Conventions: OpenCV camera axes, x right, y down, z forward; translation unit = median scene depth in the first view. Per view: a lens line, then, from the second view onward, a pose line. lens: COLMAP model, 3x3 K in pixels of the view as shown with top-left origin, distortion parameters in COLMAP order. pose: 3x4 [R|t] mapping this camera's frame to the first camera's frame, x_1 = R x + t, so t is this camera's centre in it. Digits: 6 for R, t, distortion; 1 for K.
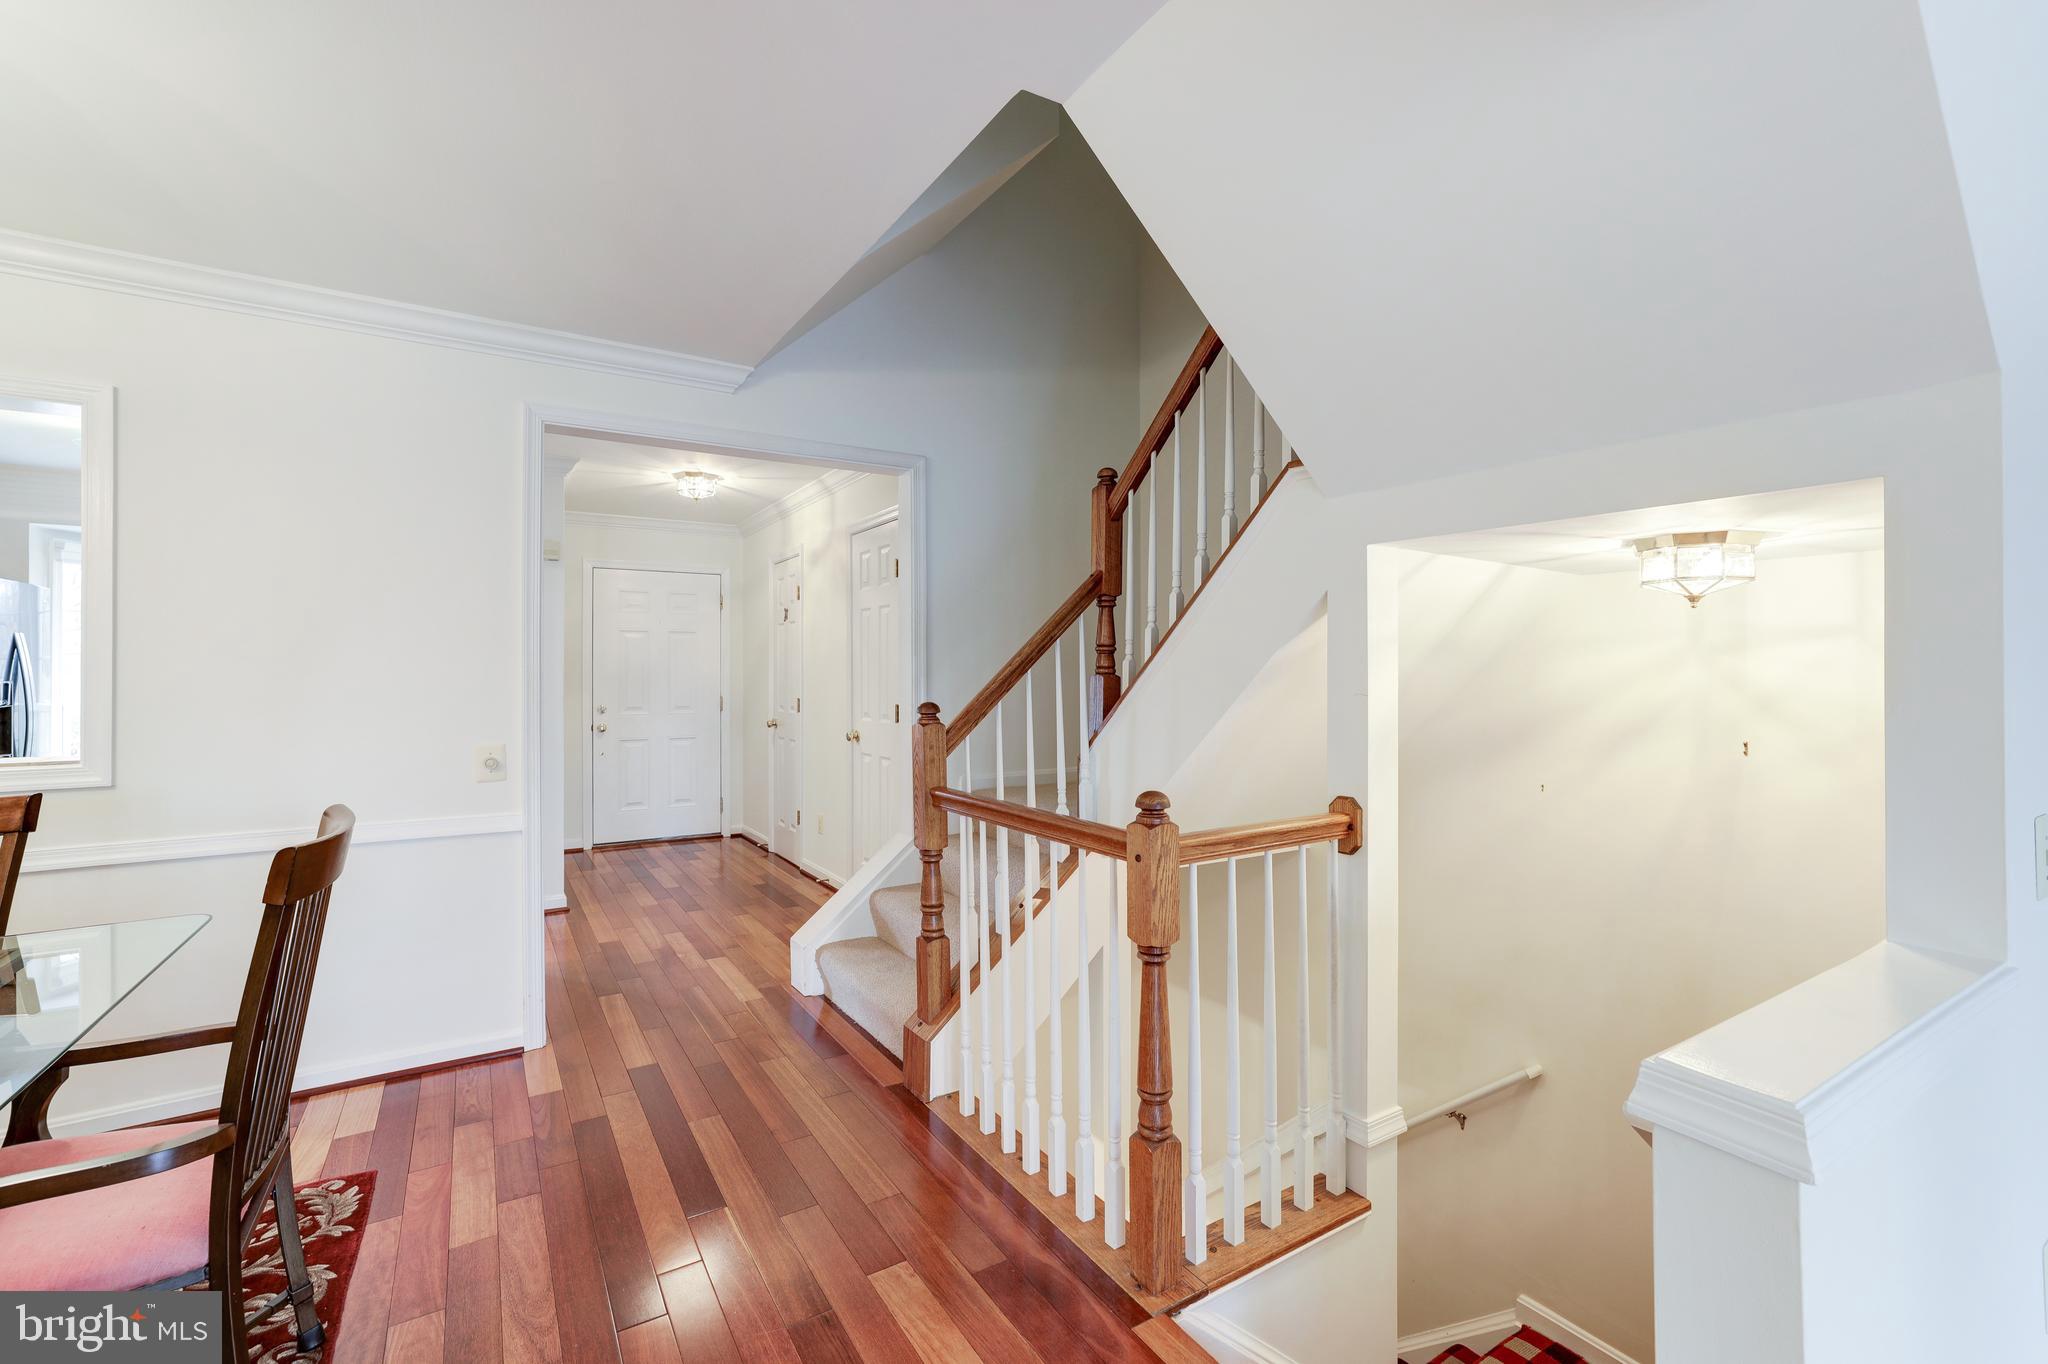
lens RADIAL K [[877.6, 0, 1019.5], [0, 877.6, 669.8], [0, 0, 1]] dist [-0.030549, 0.017805]
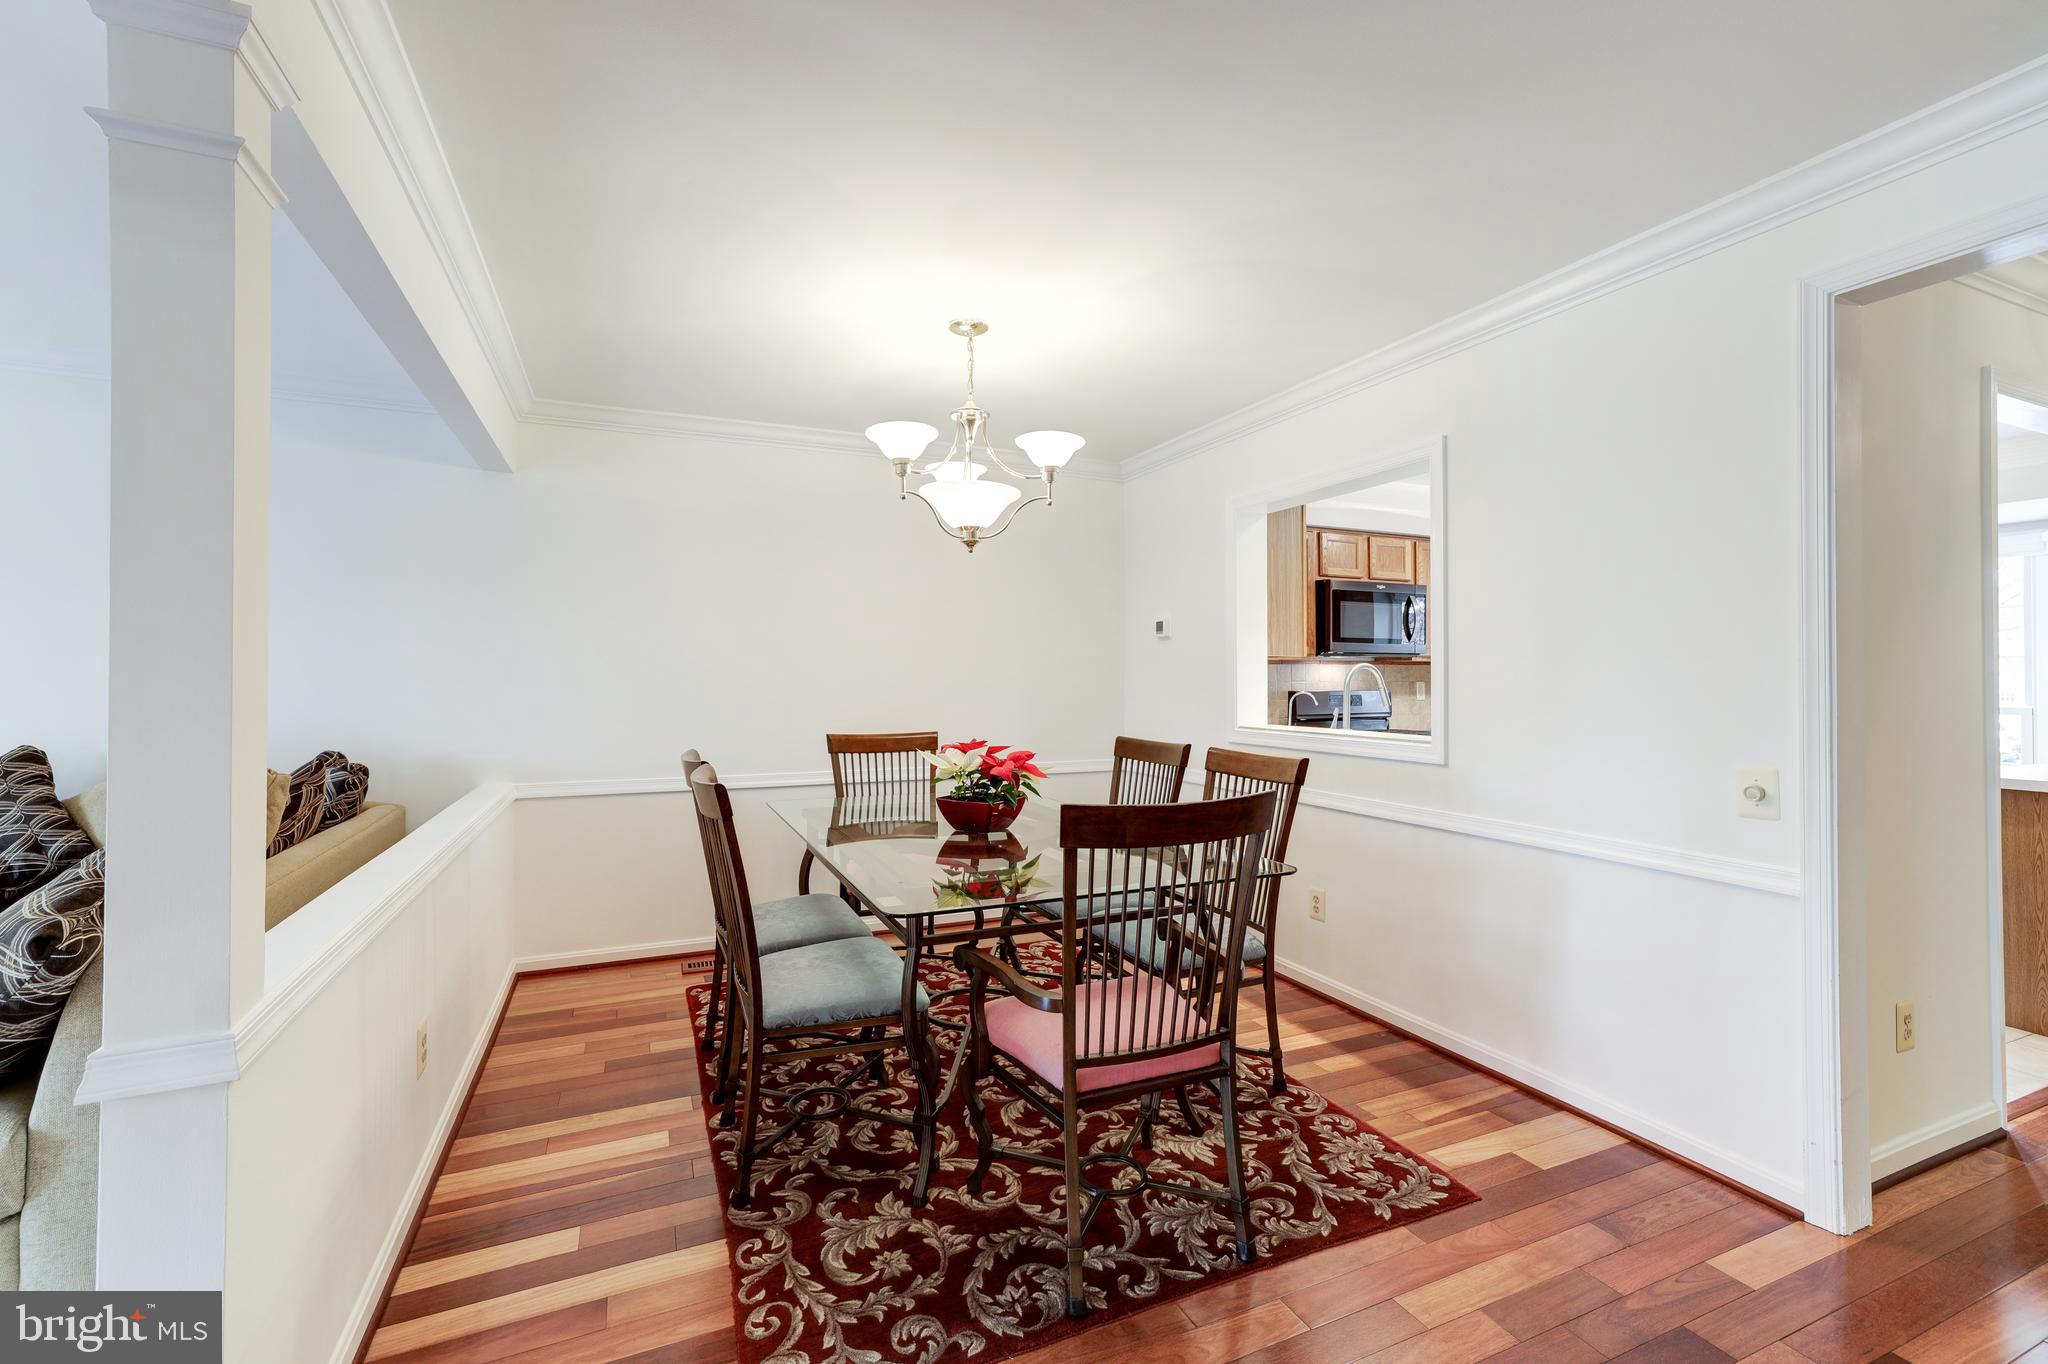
lens RADIAL K [[876.5, 0, 1028.8], [0, 876.5, 670.3], [0, 0, 1]] dist [-0.000356, 0.000449]
pose [[-0.142120, -0.005604, -0.989834, 0.219743], [0.004613, 0.999969, -0.006324, 0.006566], [0.989839, -0.005465, -0.142089, 0.525197]]
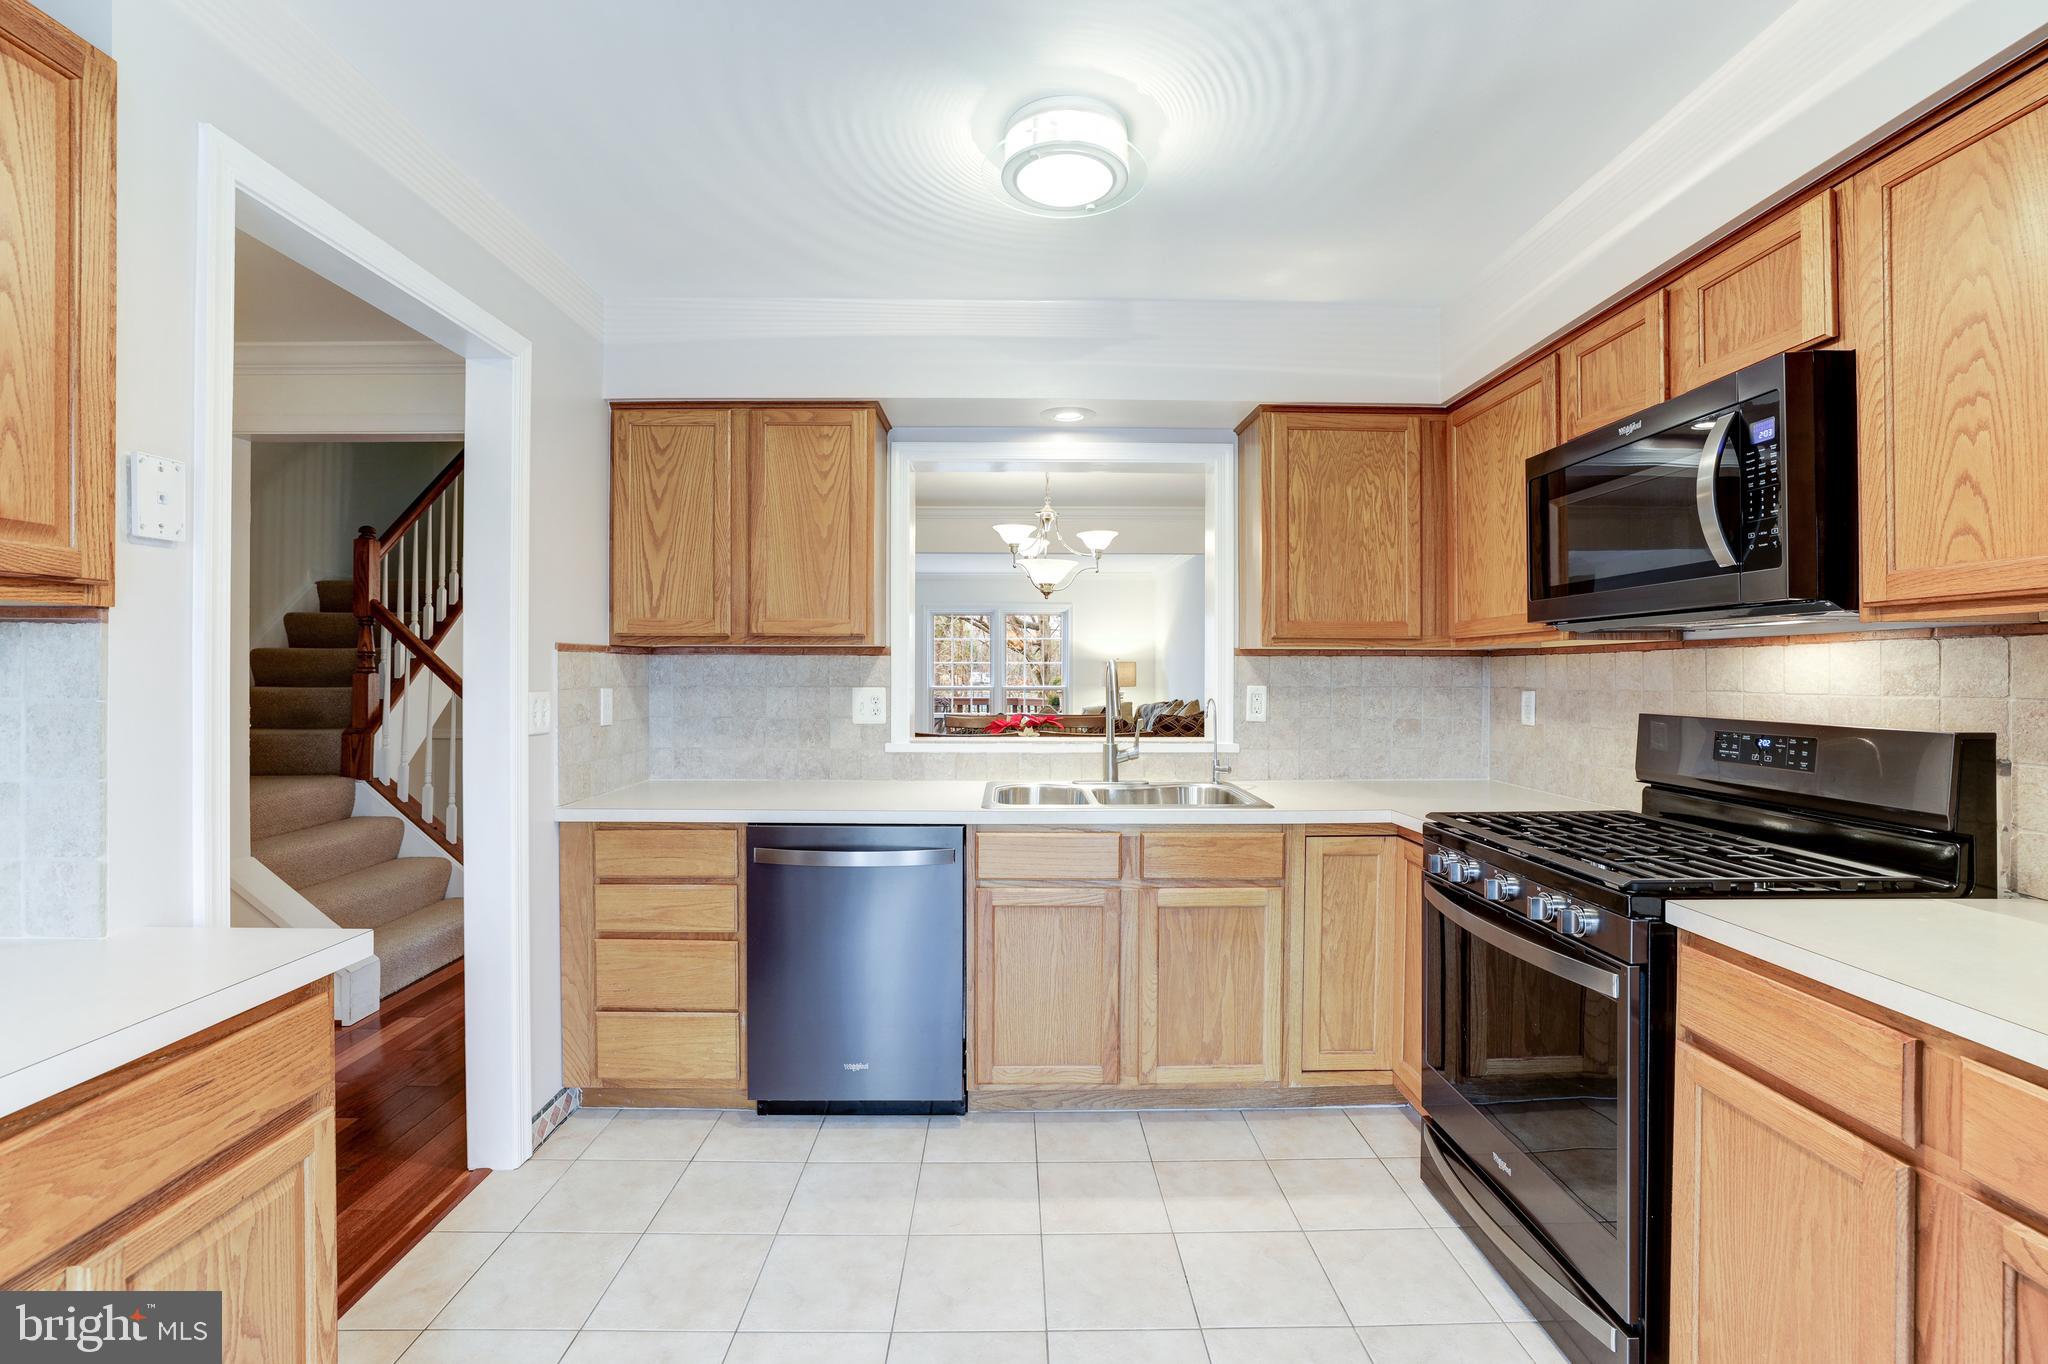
lens RADIAL K [[885.6, 0, 1024.0], [0, 885.6, 673.2], [0, 0, 1]] dist [-0.050353, 0.018088]
pose [[-0.853844, 0.000945, 0.520528, -1.673377], [-0.001315, 0.999991, -0.003972, 0.008849], [-0.520528, -0.004076, -0.853835, 1.798086]]
